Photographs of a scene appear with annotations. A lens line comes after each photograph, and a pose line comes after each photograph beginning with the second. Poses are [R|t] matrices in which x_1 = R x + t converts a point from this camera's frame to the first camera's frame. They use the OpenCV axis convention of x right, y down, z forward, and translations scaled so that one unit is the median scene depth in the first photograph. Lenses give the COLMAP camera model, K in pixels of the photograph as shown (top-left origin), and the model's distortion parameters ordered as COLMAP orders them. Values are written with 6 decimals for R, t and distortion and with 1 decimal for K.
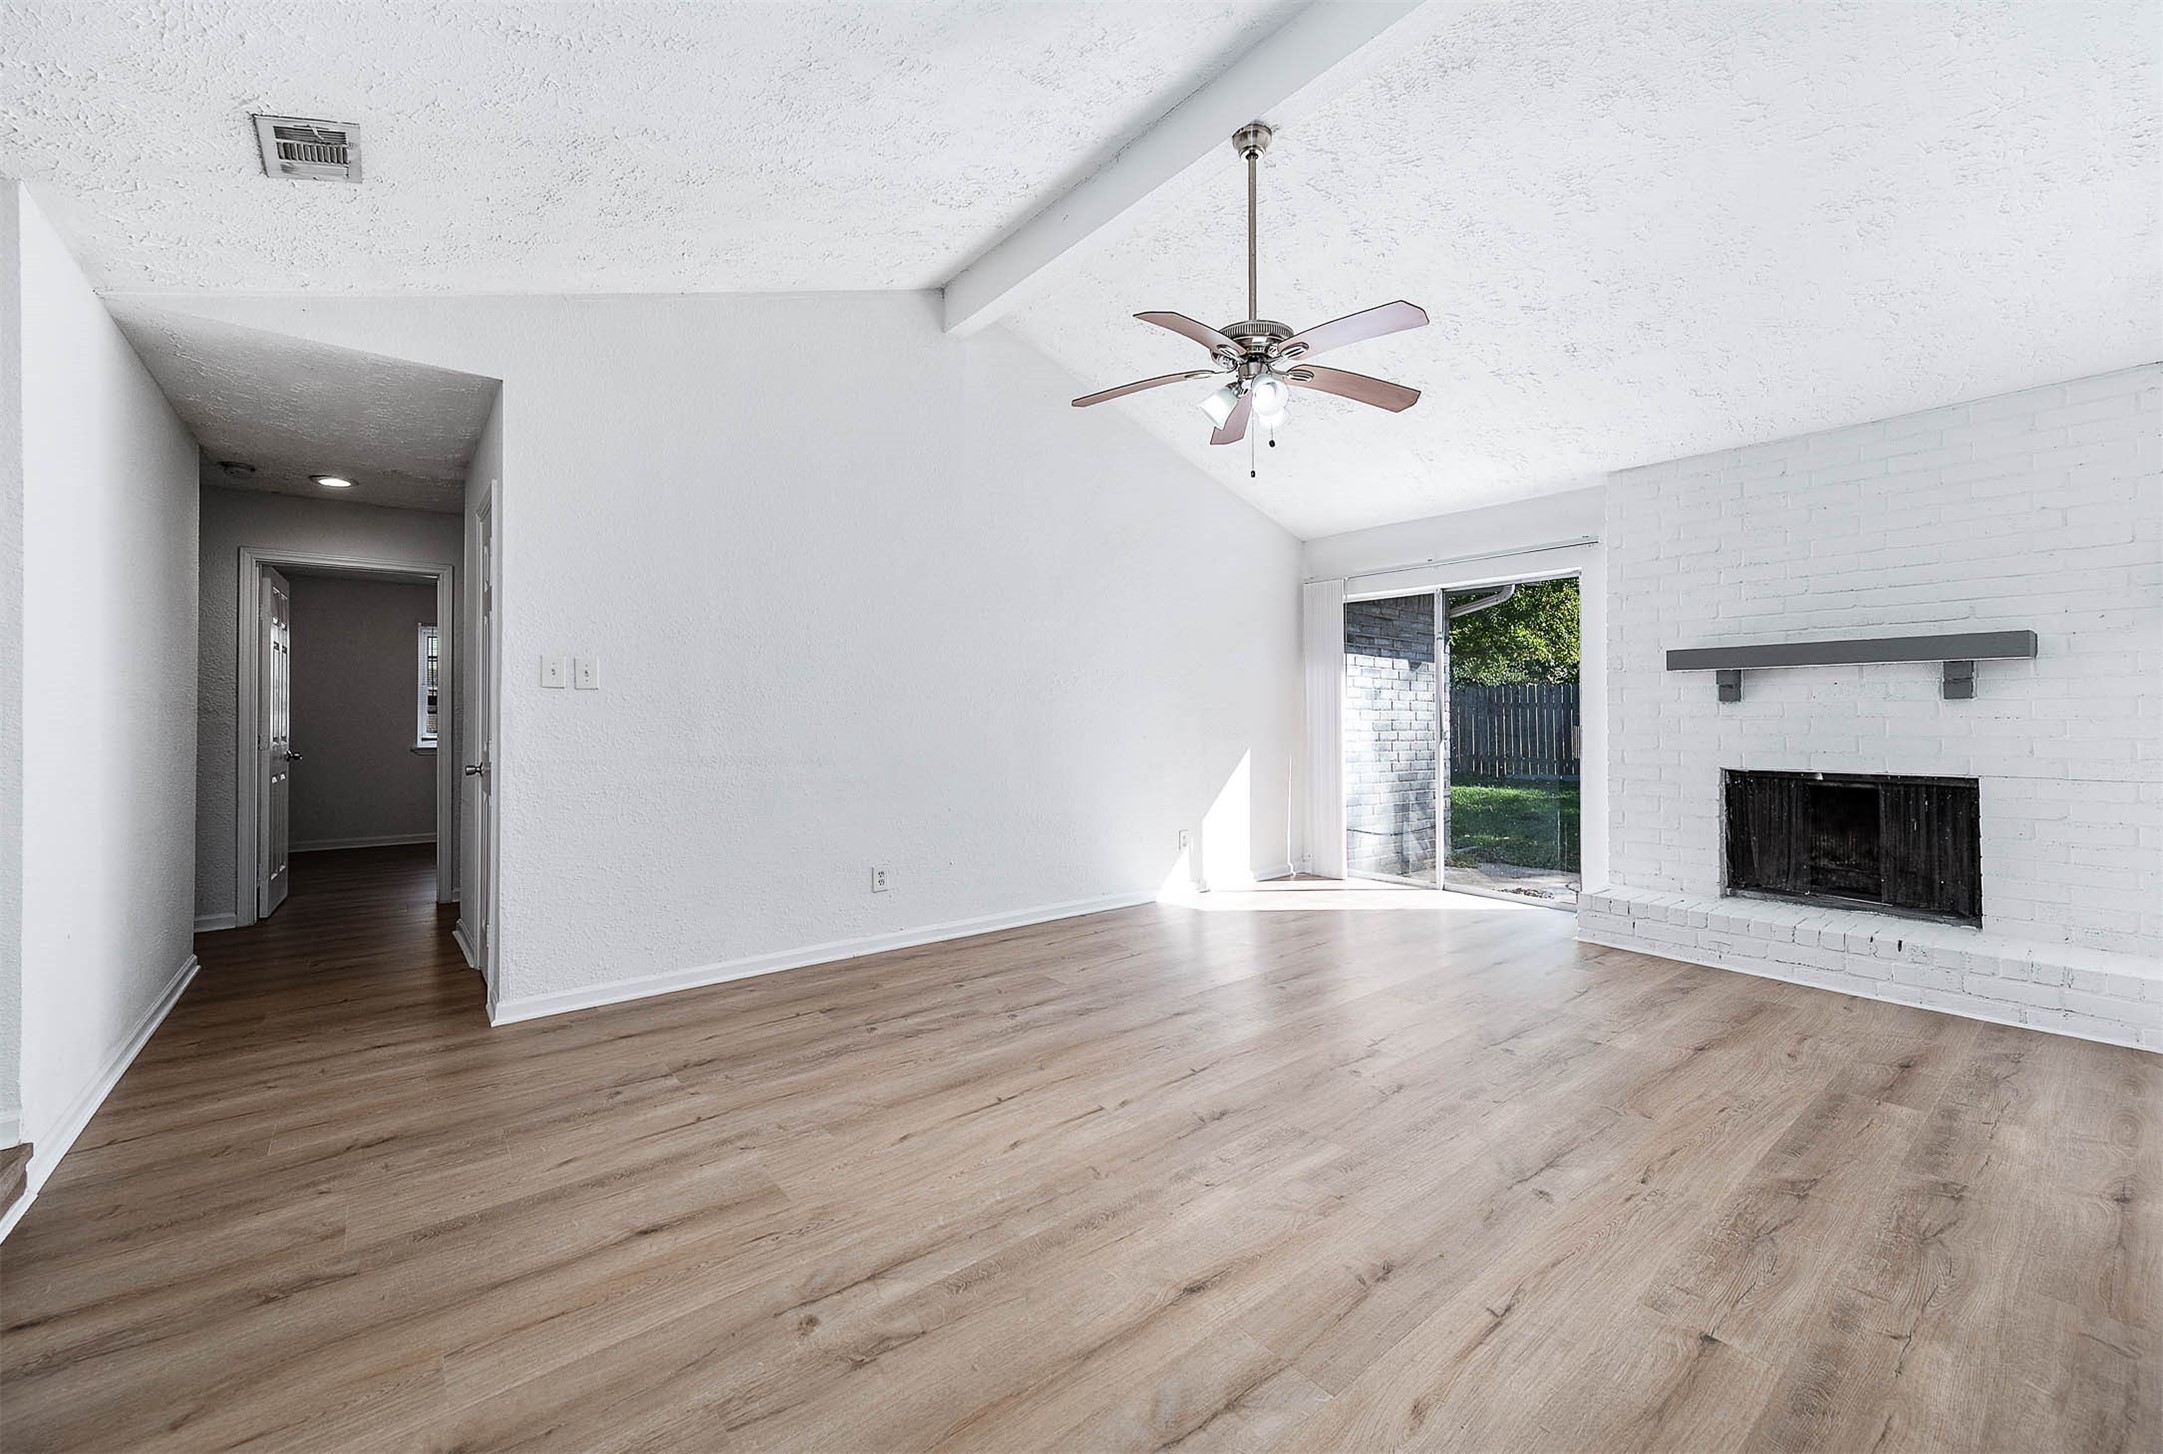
lens RADIAL K [[856.4, 0, 1084.3], [0, 856.4, 710.9], [0, 0, 1]] dist [0.001910, 0.000237]
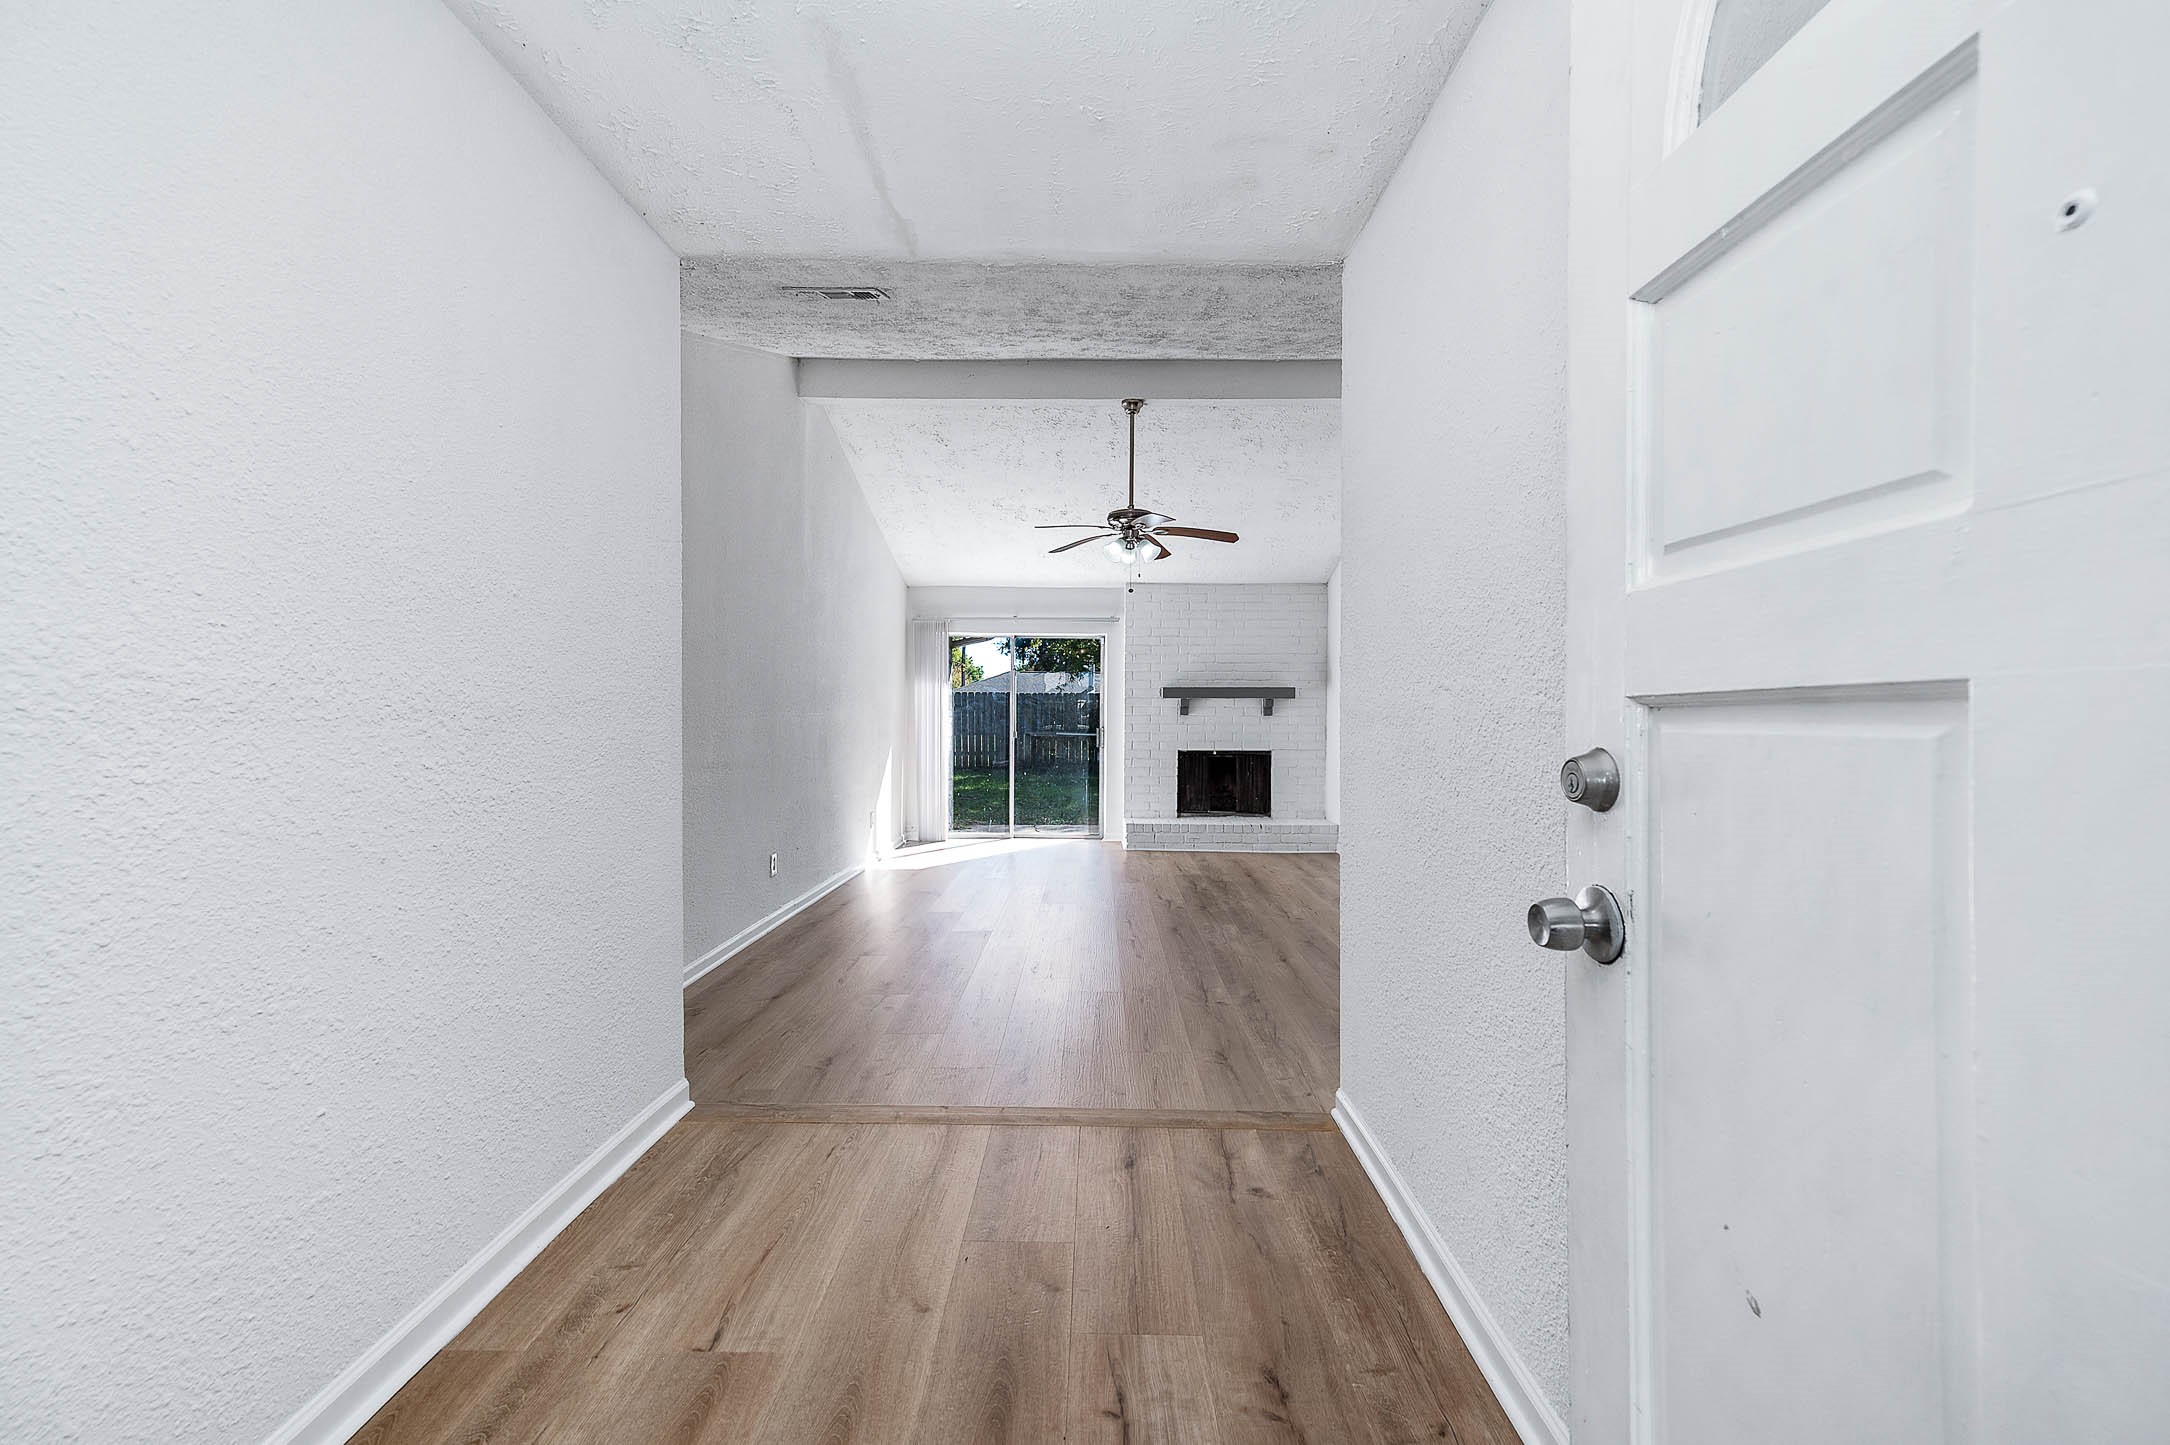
lens RADIAL K [[859.1, 0, 1077.0], [0, 859.1, 720.4], [0, 0, 1]] dist [0.001910, 0.000237]
pose [[0.645207, -0.000128, 0.764008, -0.904854], [-0.008590, 0.999936, 0.007421, -0.011186], [-0.763959, -0.011351, 0.645165, -0.060237]]
